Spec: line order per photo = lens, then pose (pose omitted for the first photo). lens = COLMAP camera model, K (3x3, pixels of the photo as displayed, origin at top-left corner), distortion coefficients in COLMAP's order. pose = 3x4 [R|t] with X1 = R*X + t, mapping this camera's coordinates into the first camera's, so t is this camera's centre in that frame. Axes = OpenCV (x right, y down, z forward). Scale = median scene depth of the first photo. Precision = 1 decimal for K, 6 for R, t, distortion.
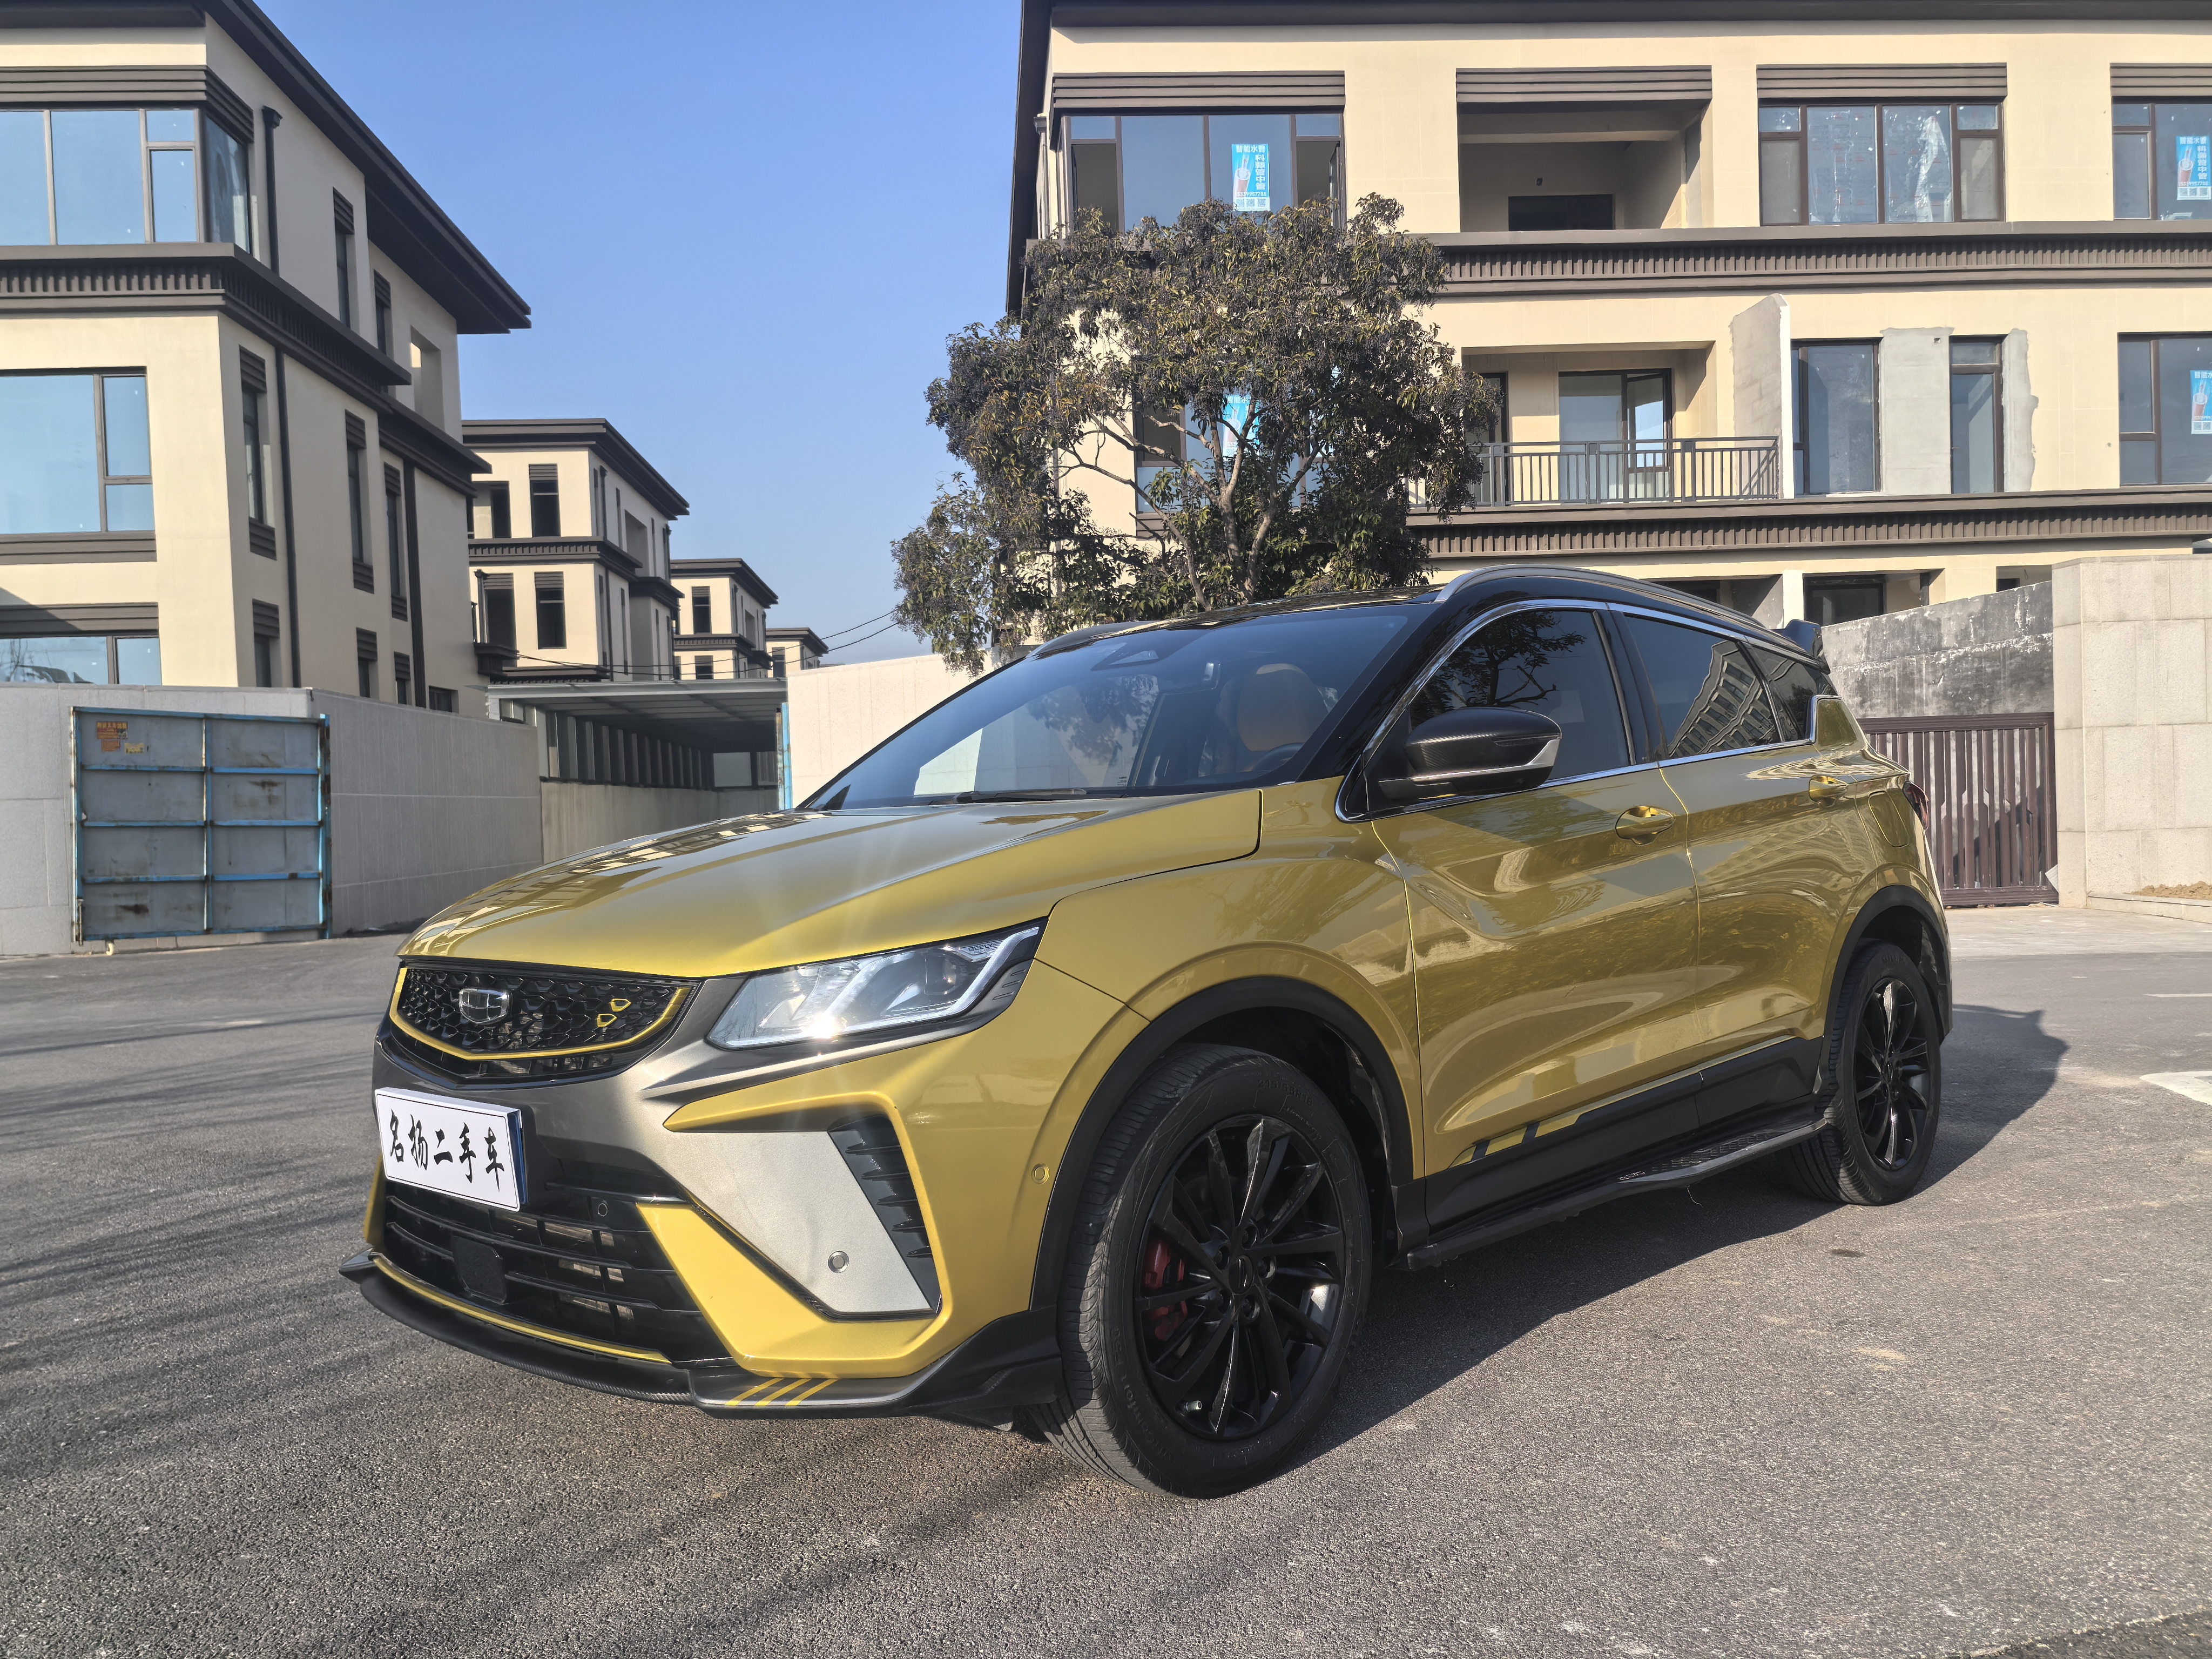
lens RADIAL K [[1756.7, 0, 1106.0], [0, 1756.7, 829.5], [0, 0, 1]] dist [0.082499, -0.103943]
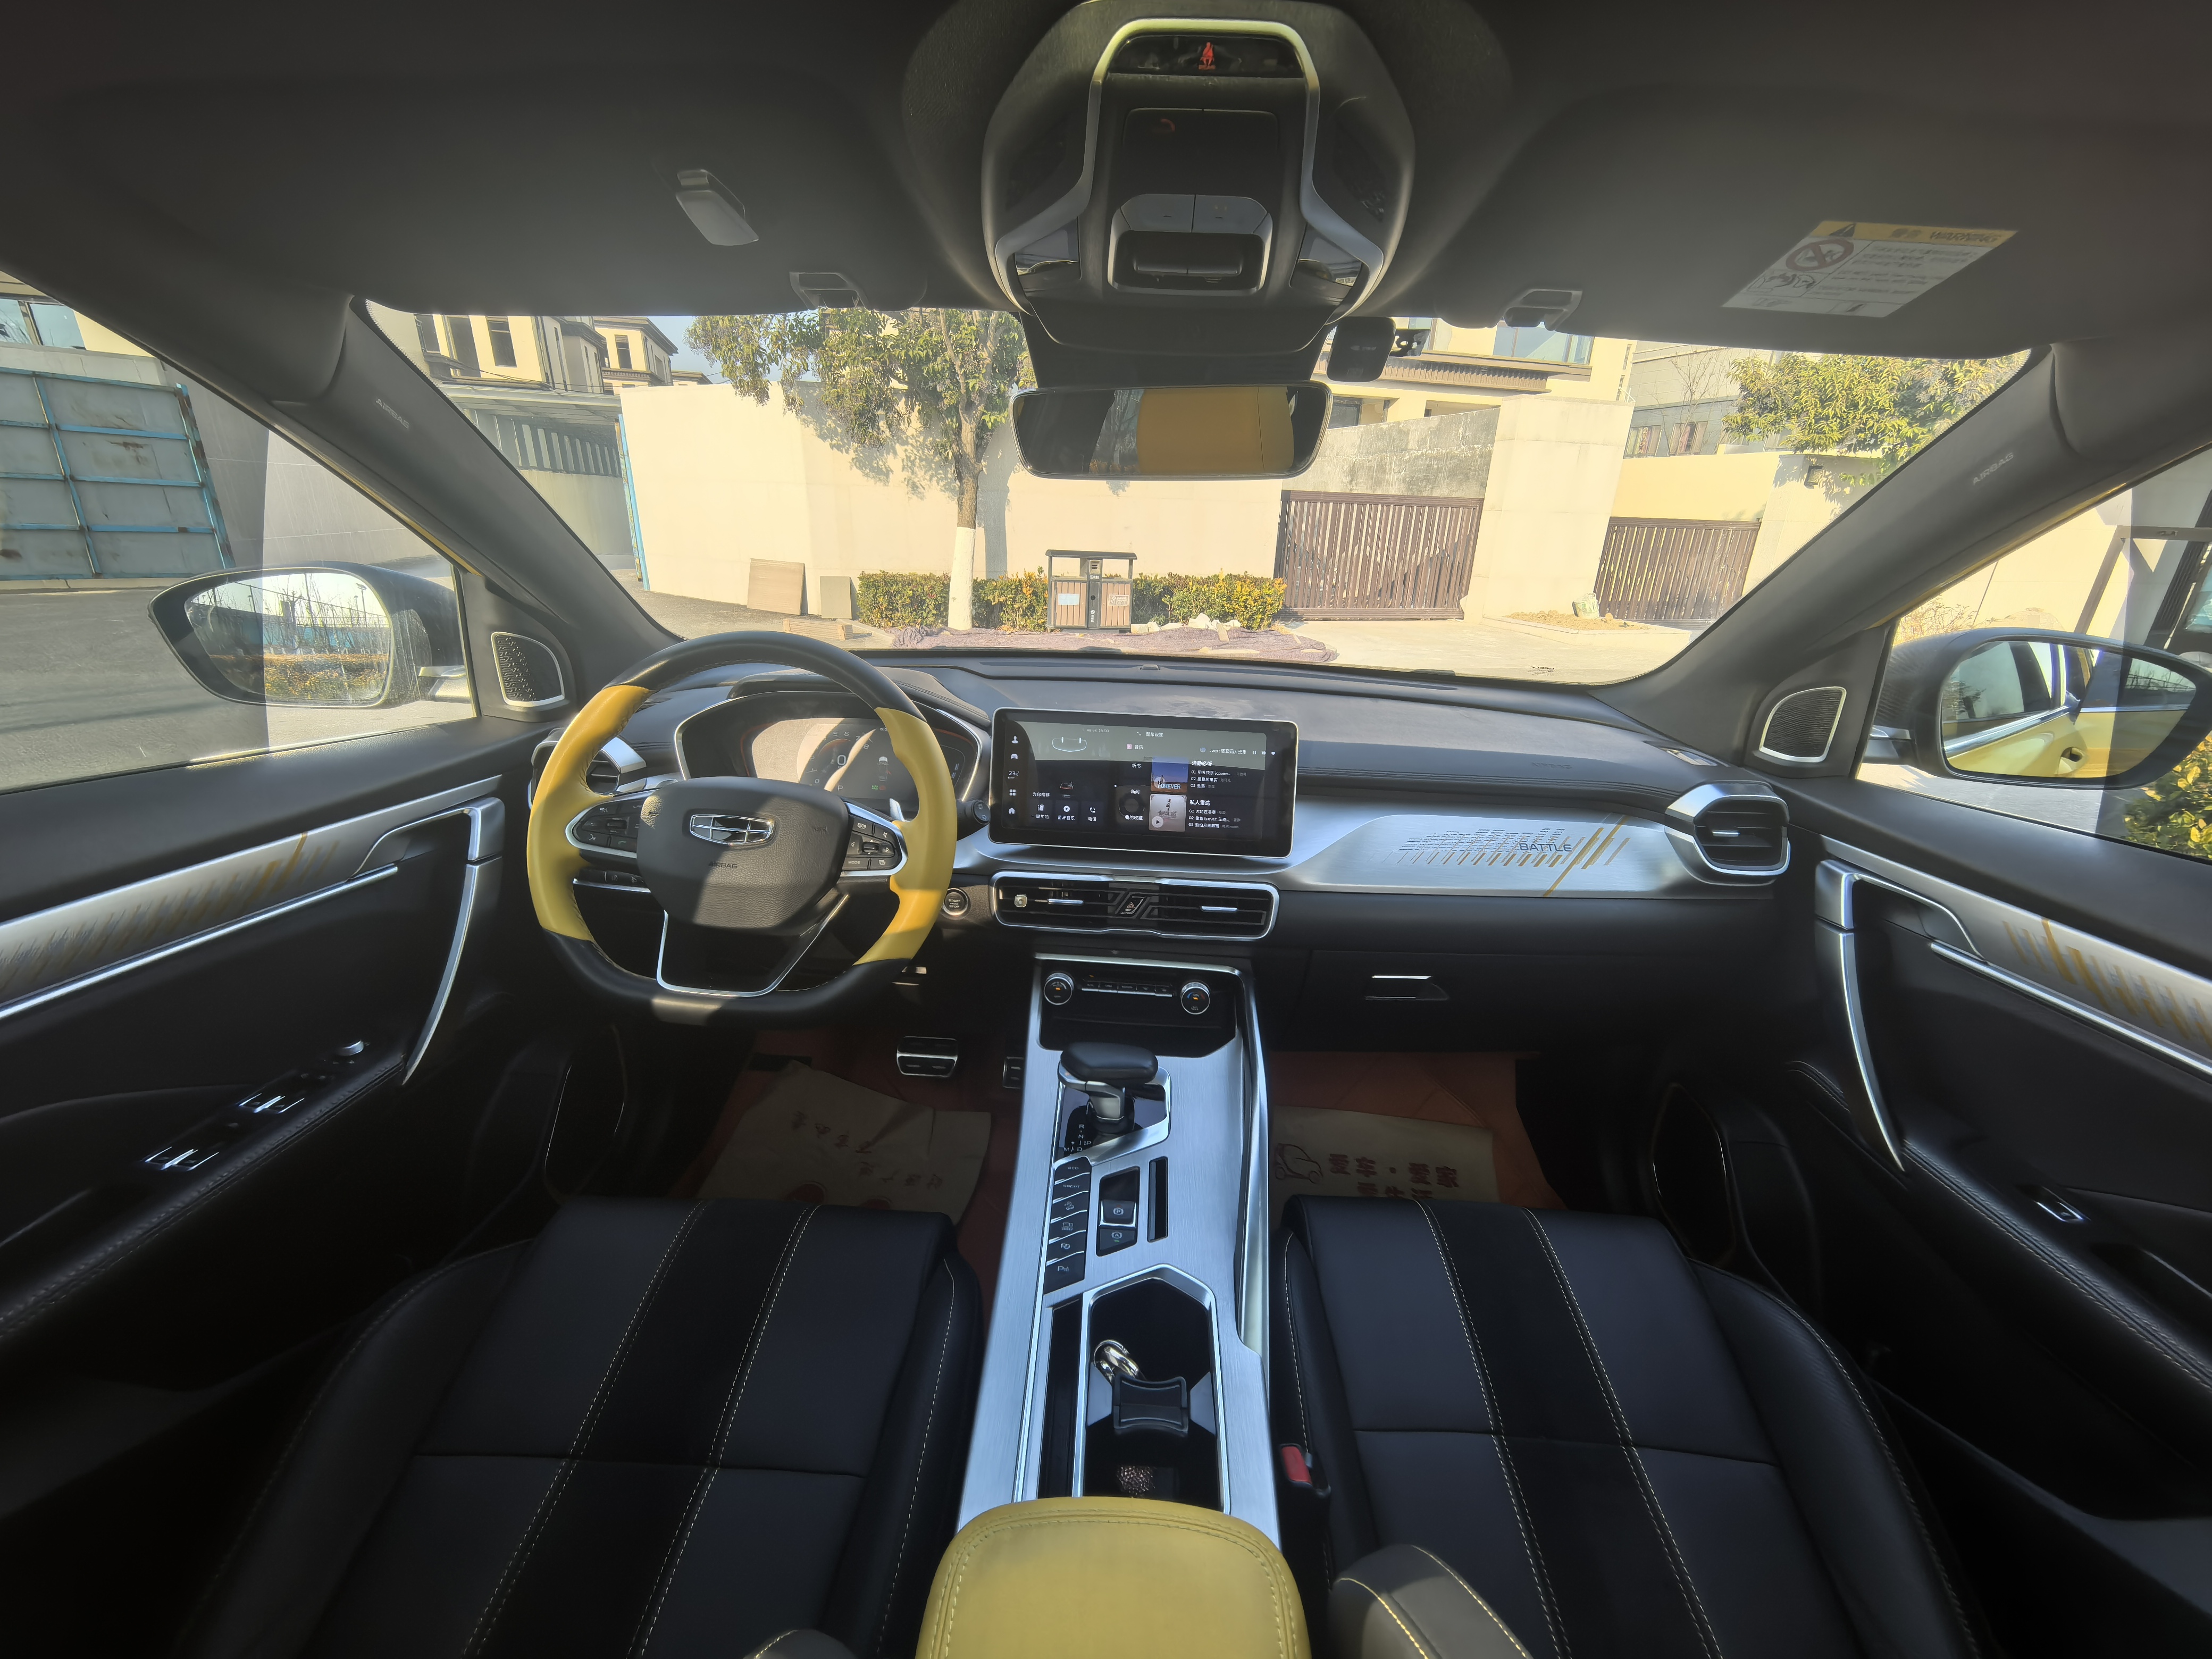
lens RADIAL K [[869.2, 0, 1107.3], [0, 869.2, 827.4], [0, 0, 1]] dist [0.009523, -0.000059]
pose [[0.972618, -0.012402, 0.232078, 0.007965], [-0.064823, 0.944470, 0.322140, -0.011207], [-0.223186, -0.328363, 0.917805, 0.169089]]
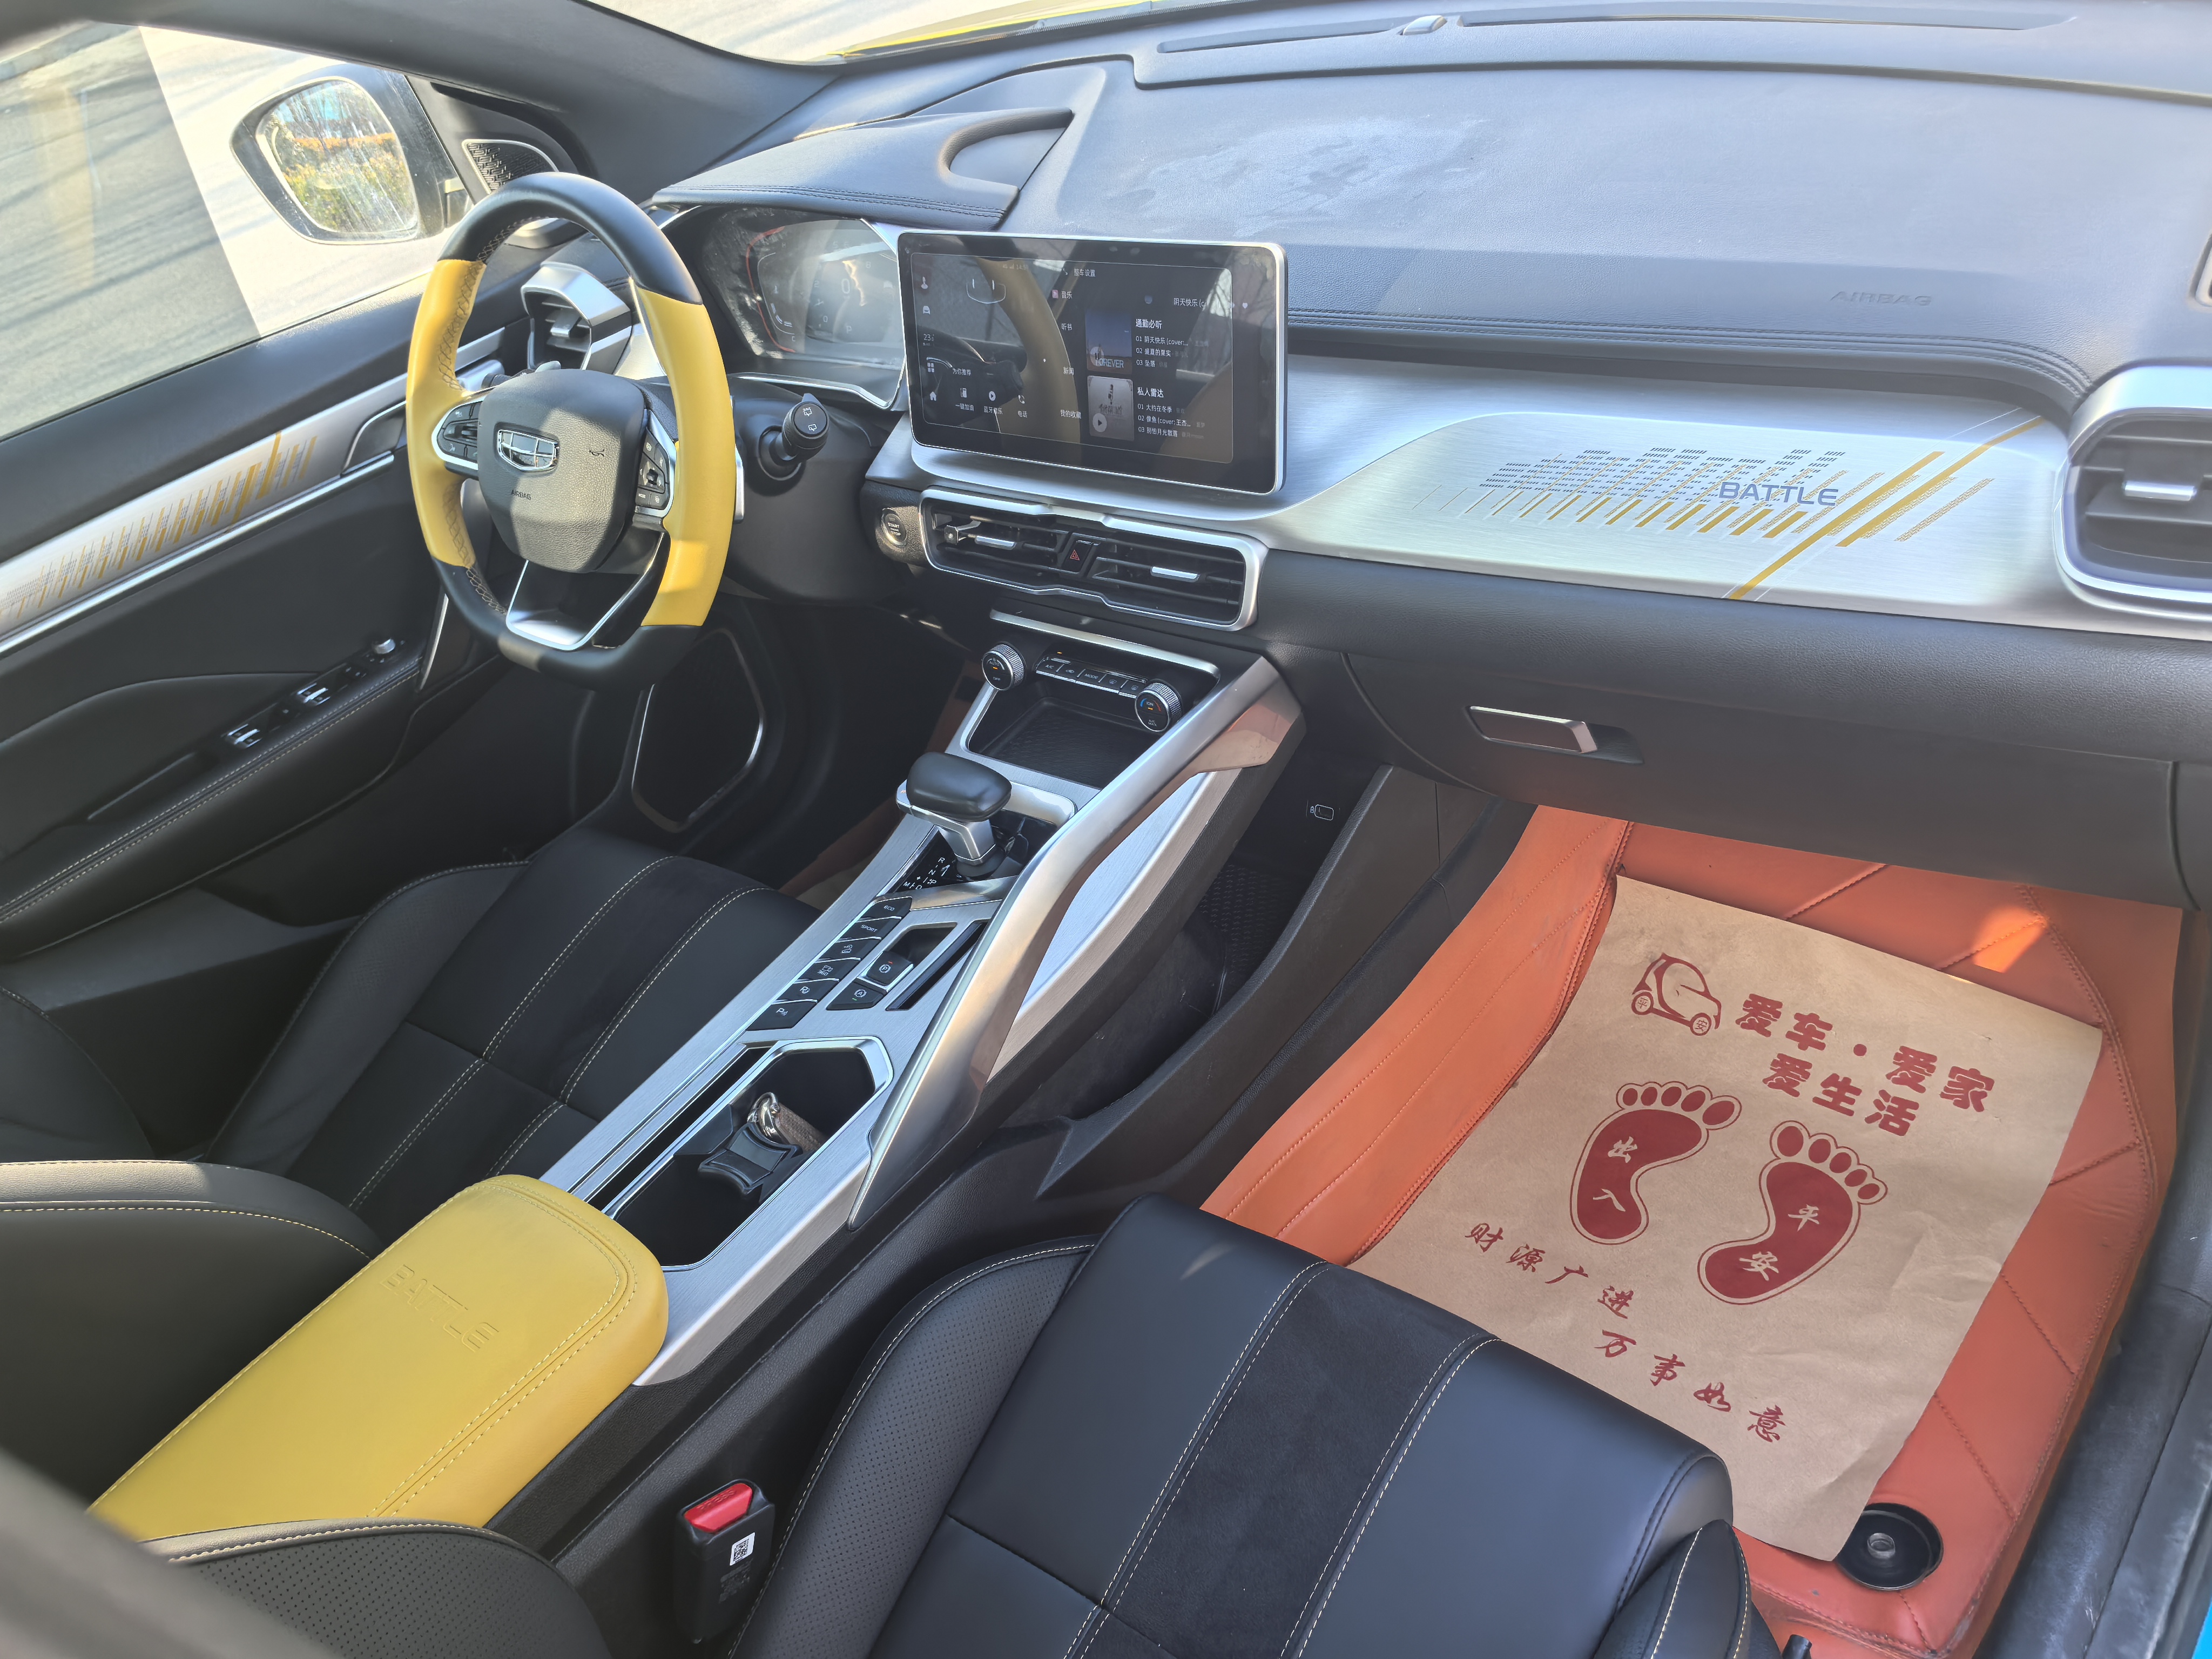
lens RADIAL K [[1748.4, 0, 1094.2], [0, 1748.4, 831.9], [0, 0, 1]] dist [0.081672, -0.102282]
pose [[0.894565, 0.090111, -0.437760, 0.042855], [0.215524, 0.771084, 0.599149, -0.019725], [0.391540, -0.630325, 0.670363, 0.164658]]
